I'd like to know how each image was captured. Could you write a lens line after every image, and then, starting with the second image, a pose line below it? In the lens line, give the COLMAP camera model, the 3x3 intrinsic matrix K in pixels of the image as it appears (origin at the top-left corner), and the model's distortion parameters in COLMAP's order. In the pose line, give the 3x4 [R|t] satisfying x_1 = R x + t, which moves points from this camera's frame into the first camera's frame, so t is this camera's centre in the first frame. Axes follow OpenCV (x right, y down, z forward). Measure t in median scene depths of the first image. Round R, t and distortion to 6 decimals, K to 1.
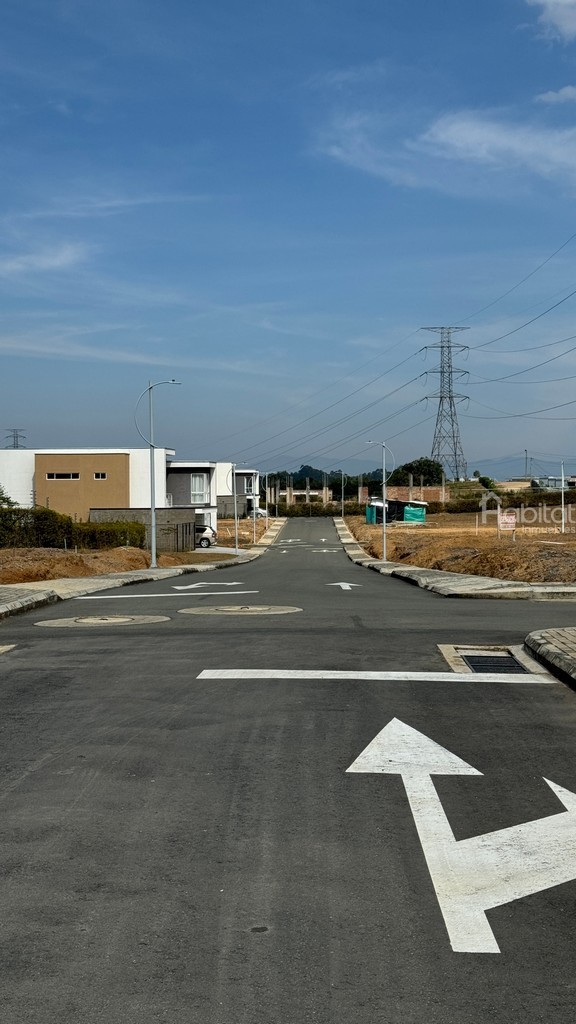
lens RADIAL K [[1422.8, 0, 288.0], [0, 1422.8, 512.0], [0, 0, 1]] dist [0.126453, -0.057750]
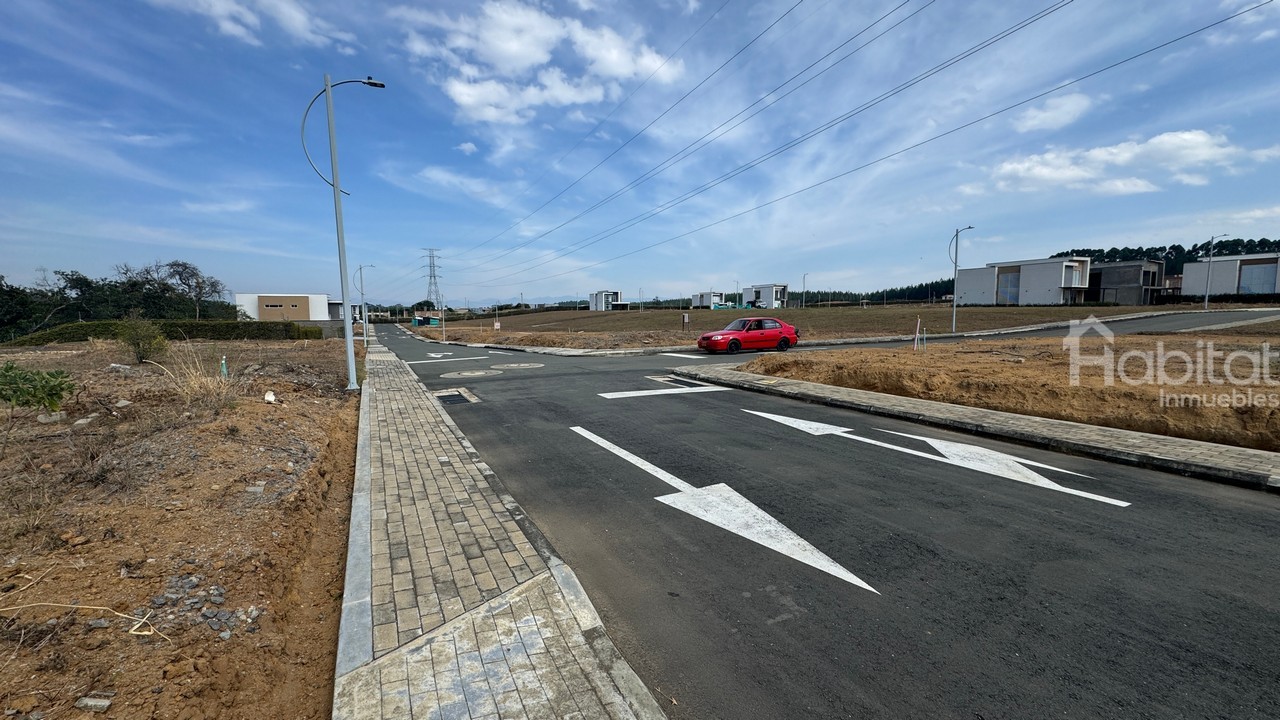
lens RADIAL K [[515.4, 0, 642.5], [0, 515.4, 329.0], [0, 0, 1]] dist [-0.000153, 0.000318]
pose [[0.870870, -0.012431, 0.491356, -0.285448], [0.004491, 0.999840, 0.017336, -0.005840], [-0.491493, -0.012891, 0.870786, 0.174077]]
